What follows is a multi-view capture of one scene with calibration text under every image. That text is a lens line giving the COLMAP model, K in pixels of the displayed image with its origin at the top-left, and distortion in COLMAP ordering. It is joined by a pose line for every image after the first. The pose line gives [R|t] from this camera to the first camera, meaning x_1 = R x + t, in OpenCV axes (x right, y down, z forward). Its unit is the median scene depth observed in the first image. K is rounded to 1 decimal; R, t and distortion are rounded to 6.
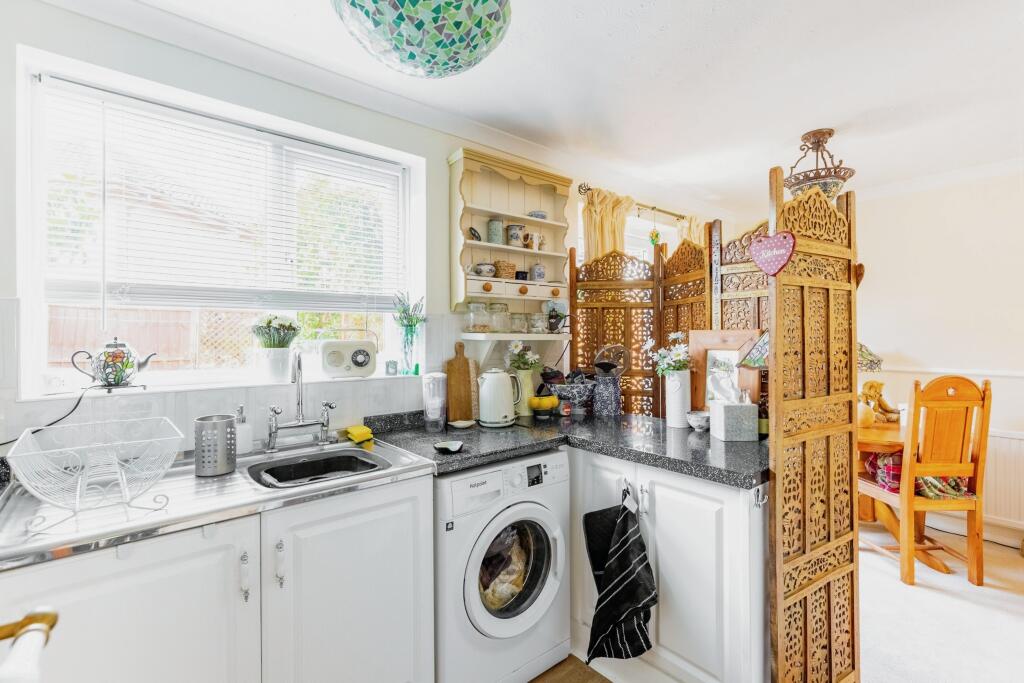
lens RADIAL K [[471.0, 0, 514.6], [0, 471.0, 335.6], [0, 0, 1]] dist [0.000661, 0.000146]
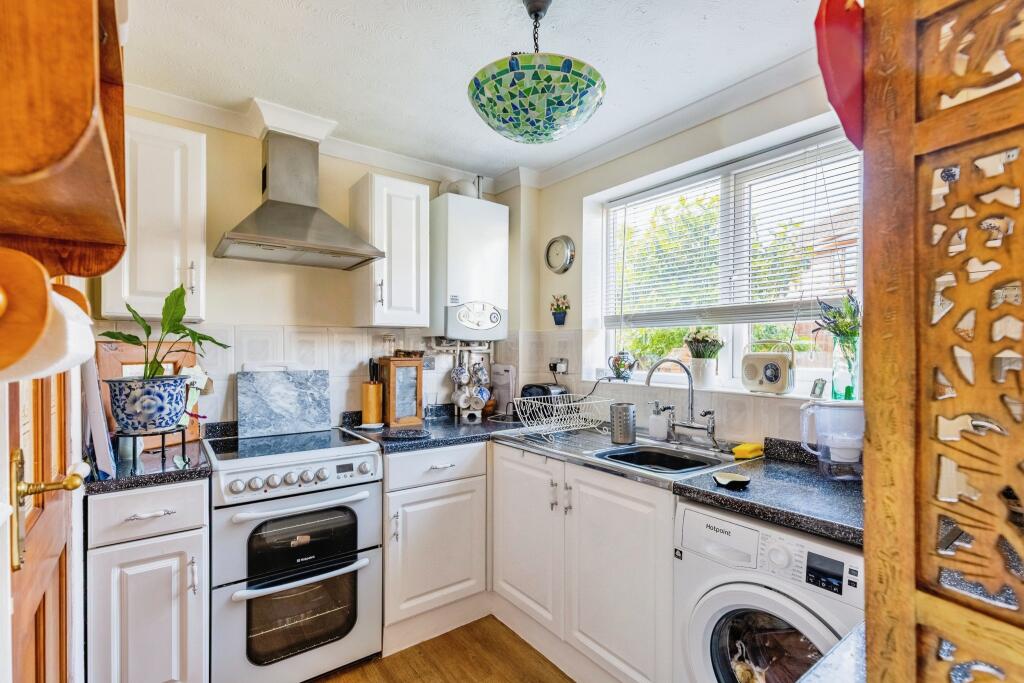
lens RADIAL K [[465.3, 0, 513.7], [0, 465.3, 352.6], [0, 0, 1]] dist [-0.000109, -0.000004]
pose [[-0.060415, 0.010266, -0.998121, 0.684295], [-0.004002, 0.999937, 0.010527, 0.002234], [0.998165, 0.004630, -0.060370, 0.637933]]
